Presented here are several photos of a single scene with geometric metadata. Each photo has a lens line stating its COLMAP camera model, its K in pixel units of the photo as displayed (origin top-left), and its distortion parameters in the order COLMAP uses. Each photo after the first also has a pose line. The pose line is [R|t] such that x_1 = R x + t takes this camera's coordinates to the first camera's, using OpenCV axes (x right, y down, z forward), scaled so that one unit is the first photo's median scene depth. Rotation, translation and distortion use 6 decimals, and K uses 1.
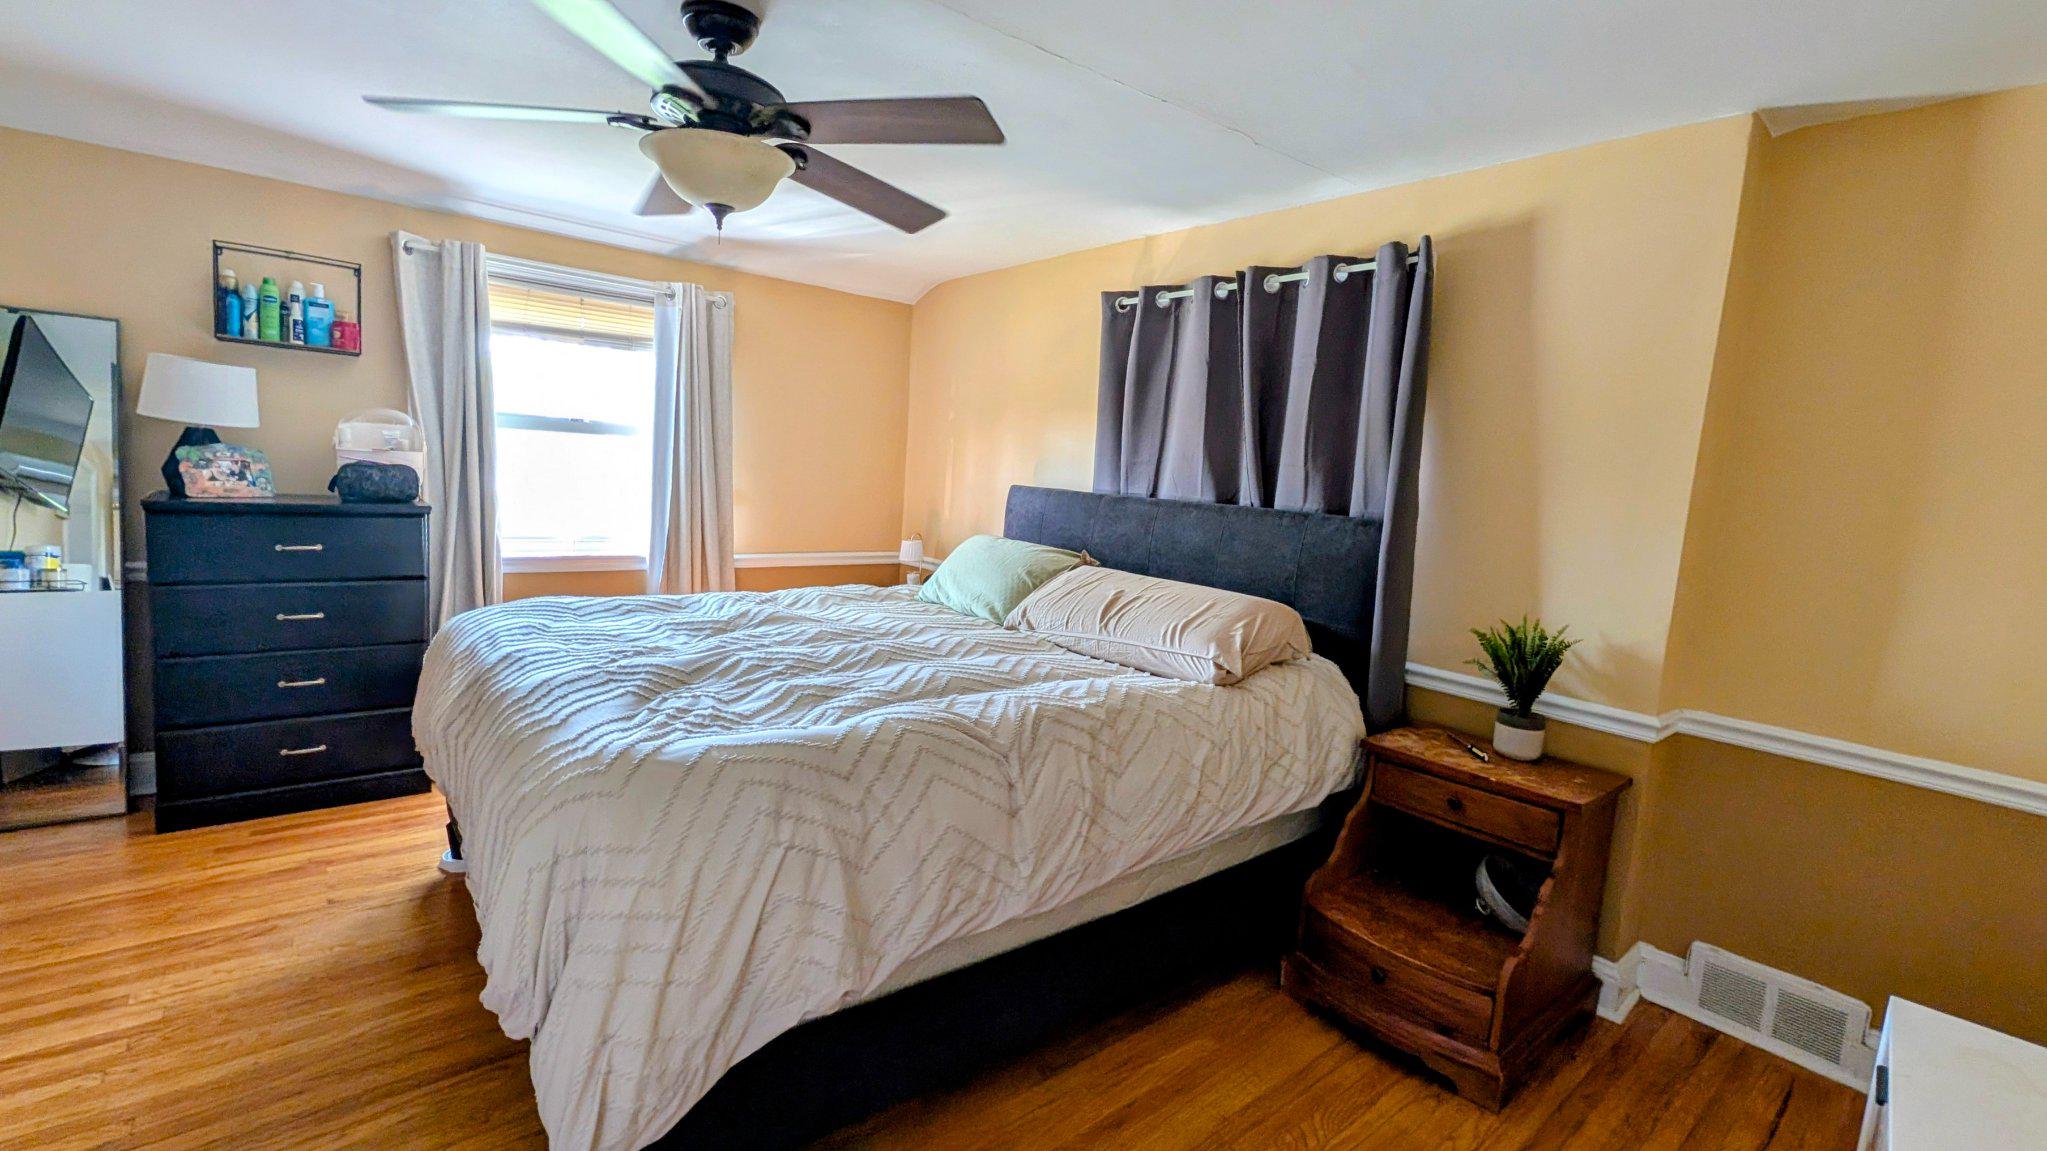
lens RADIAL K [[782.5, 0, 1008.6], [0, 782.5, 568.8], [0, 0, 1]] dist [0.000743, 0.000023]
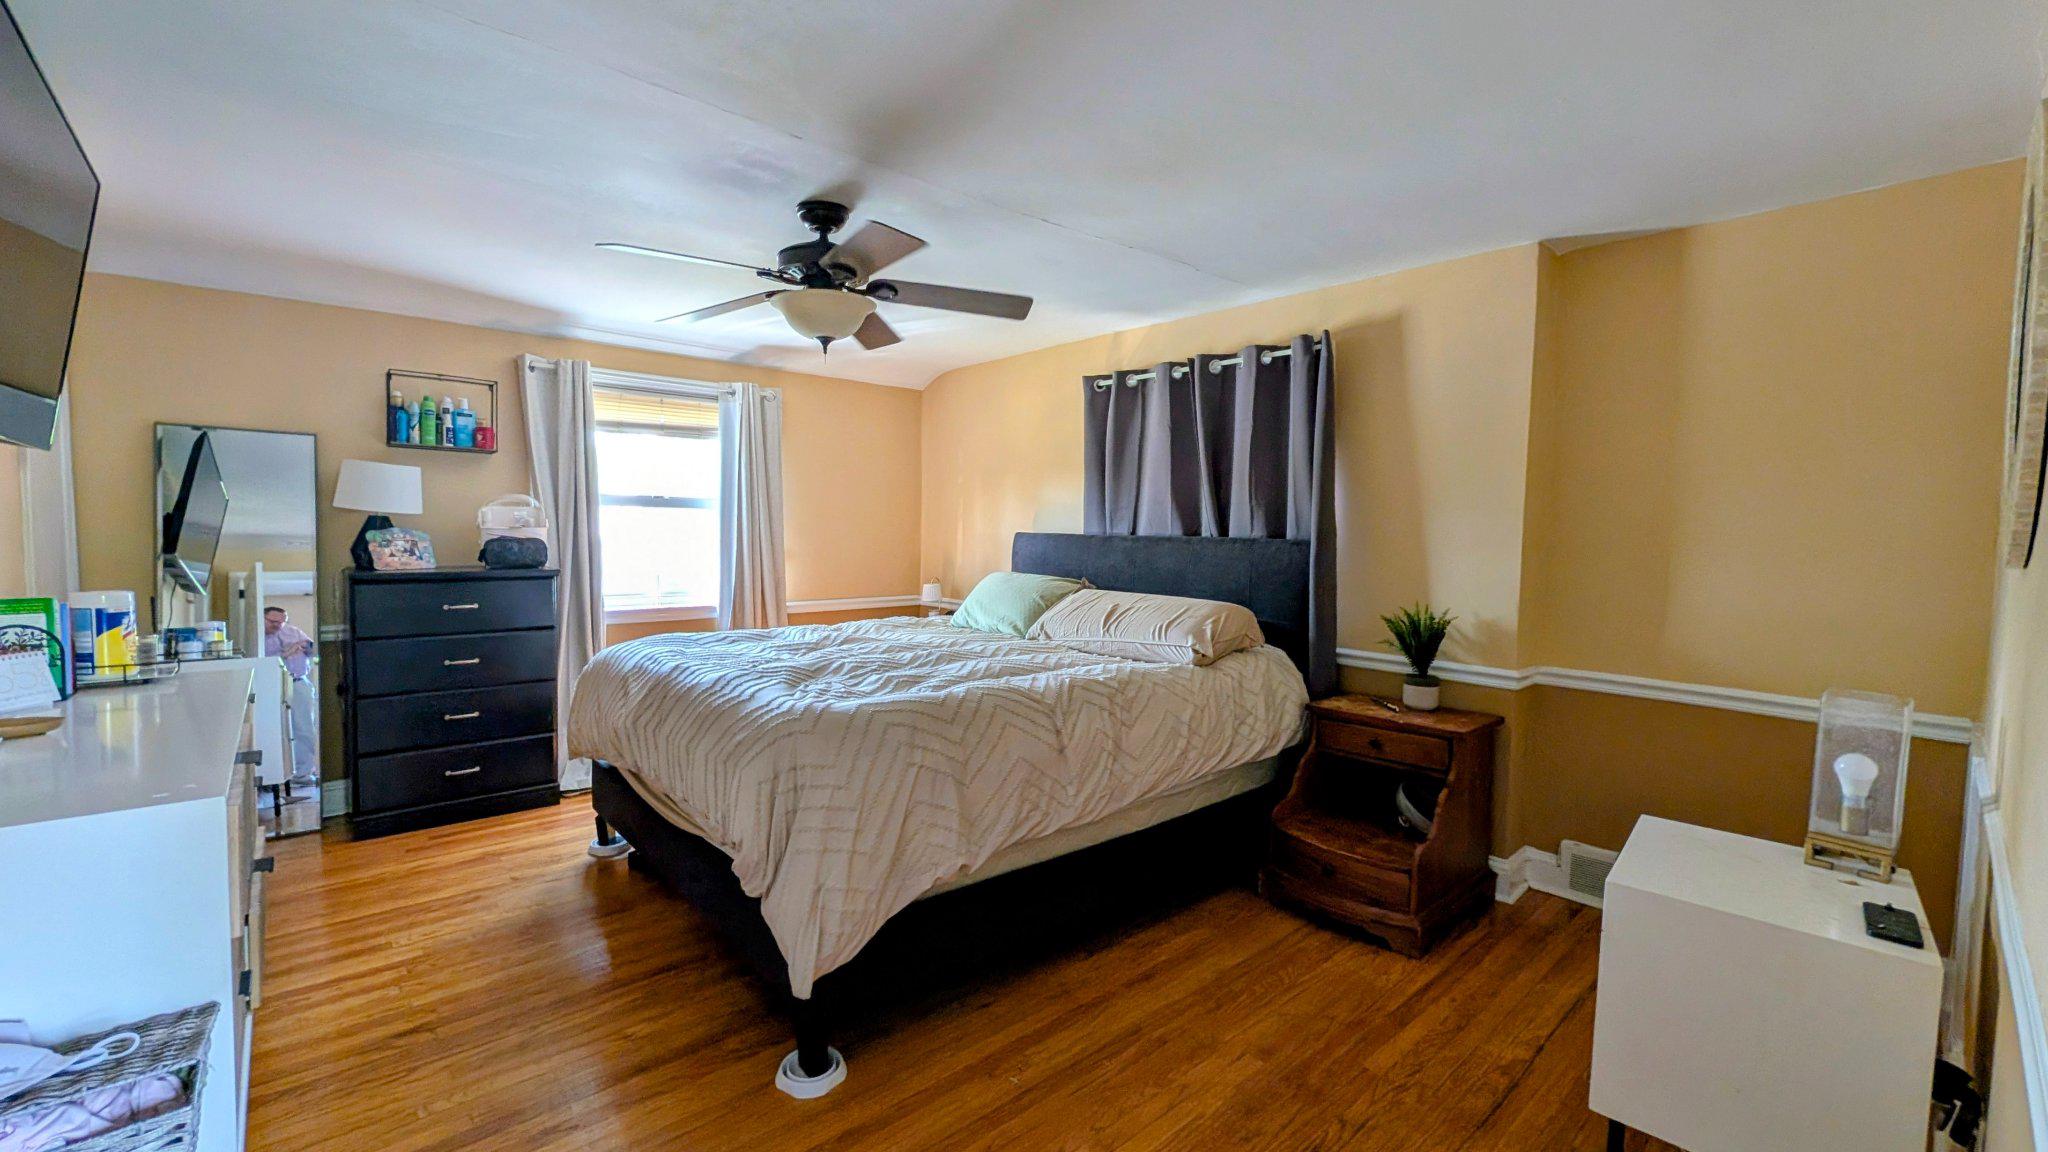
lens RADIAL K [[736.2, 0, 1001.5], [0, 736.2, 578.9], [0, 0, 1]] dist [0.000400, 0.000074]
pose [[0.998454, -0.050438, 0.023378, -0.072232], [0.051707, 0.997017, -0.057301, 0.044832], [-0.020418, 0.058421, 0.998083, -0.216020]]
